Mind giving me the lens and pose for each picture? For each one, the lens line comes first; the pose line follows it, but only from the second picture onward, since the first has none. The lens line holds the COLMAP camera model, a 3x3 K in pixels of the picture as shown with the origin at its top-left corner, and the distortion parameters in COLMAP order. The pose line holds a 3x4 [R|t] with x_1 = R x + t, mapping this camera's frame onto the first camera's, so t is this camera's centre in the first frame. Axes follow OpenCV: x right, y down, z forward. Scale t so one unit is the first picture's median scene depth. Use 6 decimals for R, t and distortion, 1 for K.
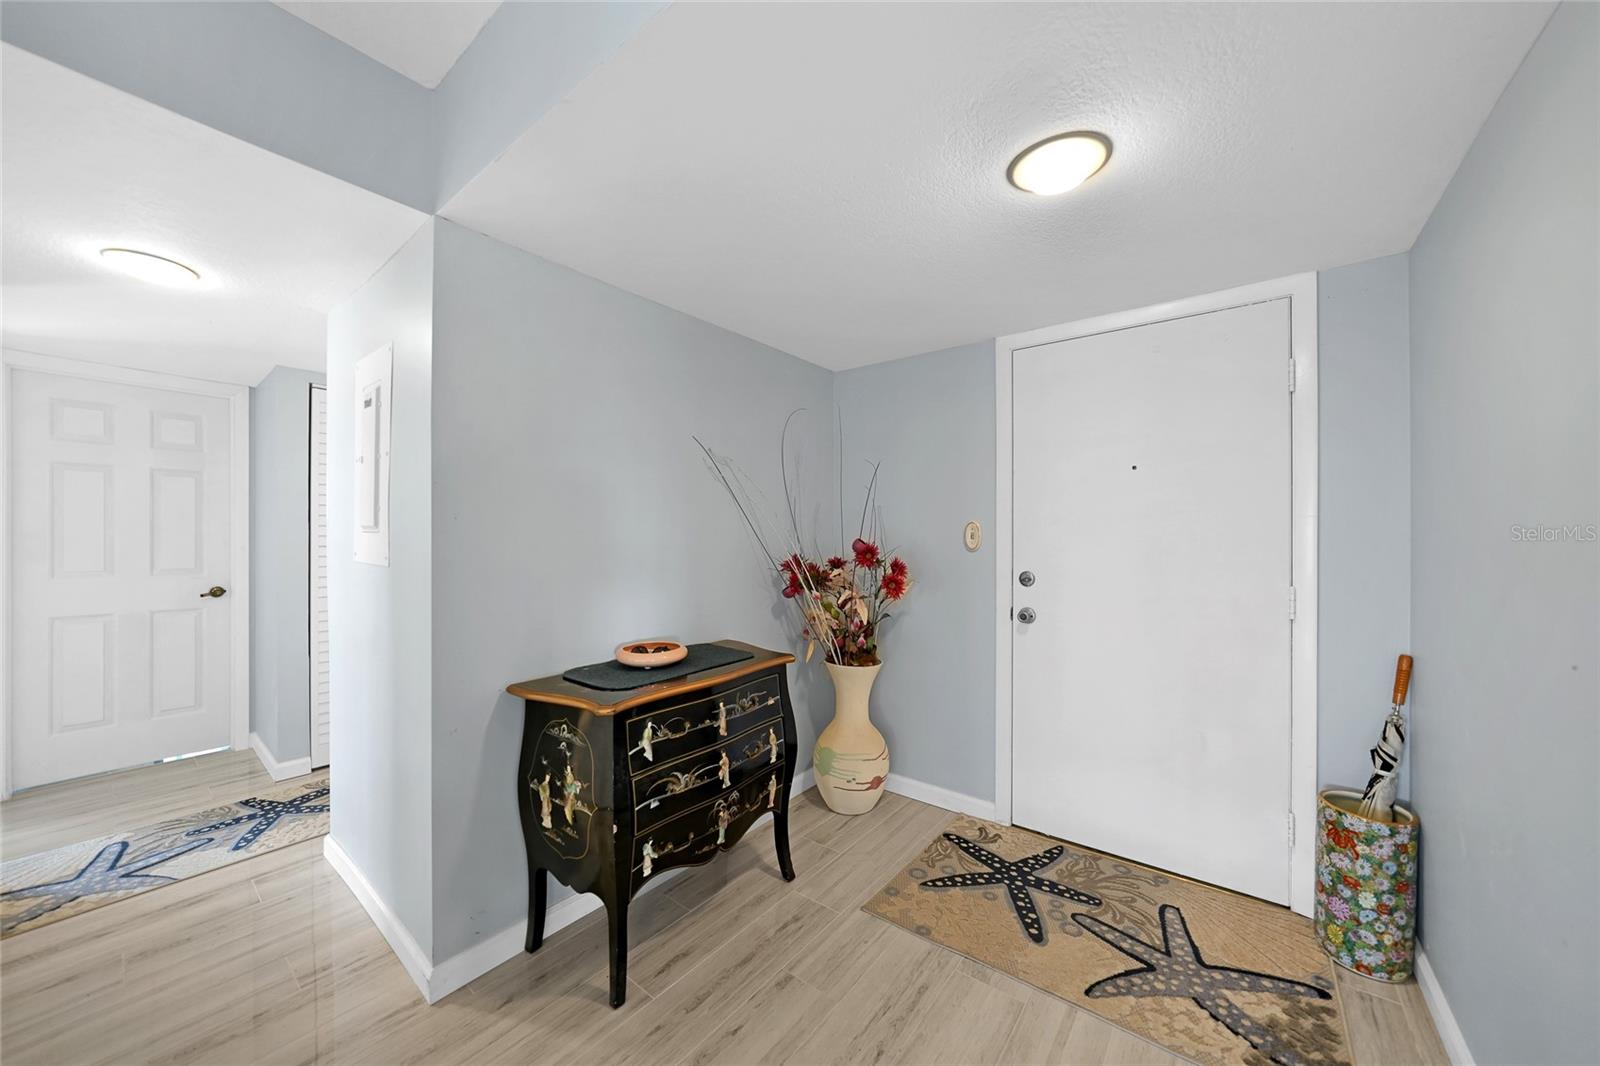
lens RADIAL K [[559.8, 0, 805.0], [0, 559.8, 541.8], [0, 0, 1]] dist [-0.002186, -0.000040]
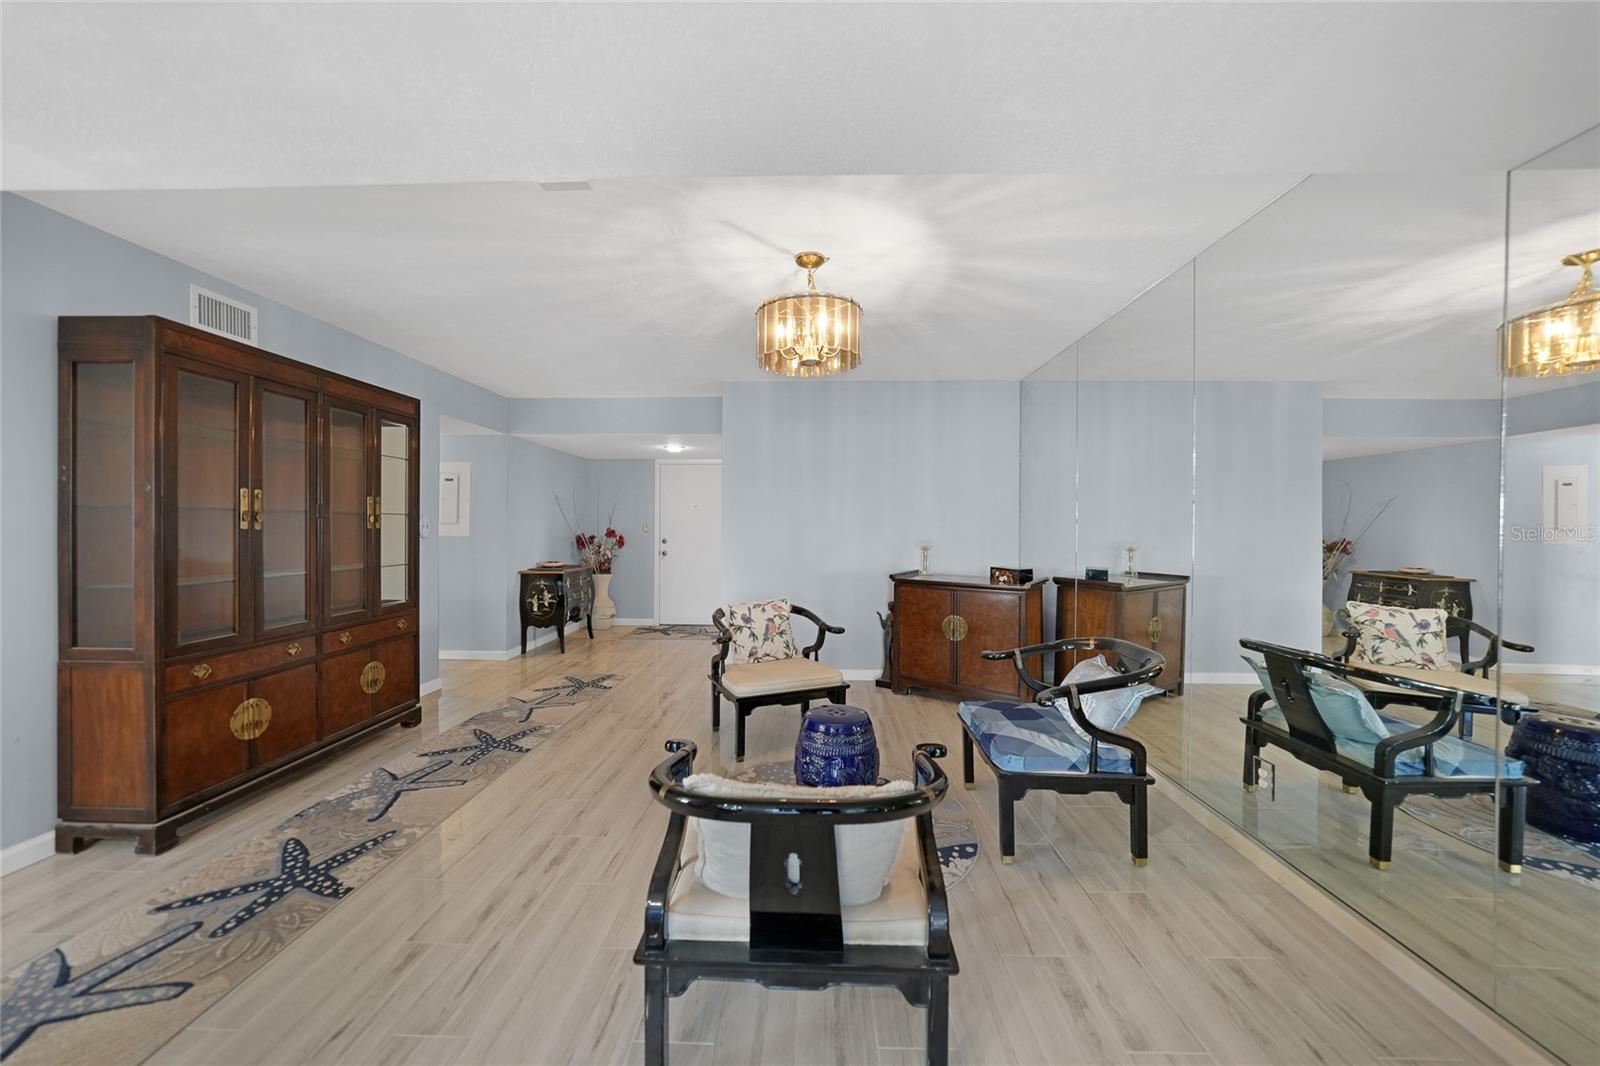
lens RADIAL K [[559.8, 0, 796.7], [0, 559.8, 536.0], [0, 0, 1]] dist [-0.002186, -0.000040]
pose [[0.798391, -0.001563, 0.602137, -0.844384], [-0.002383, 0.999981, 0.005754, 0.019098], [-0.602134, -0.006029, 0.798372, -1.825845]]
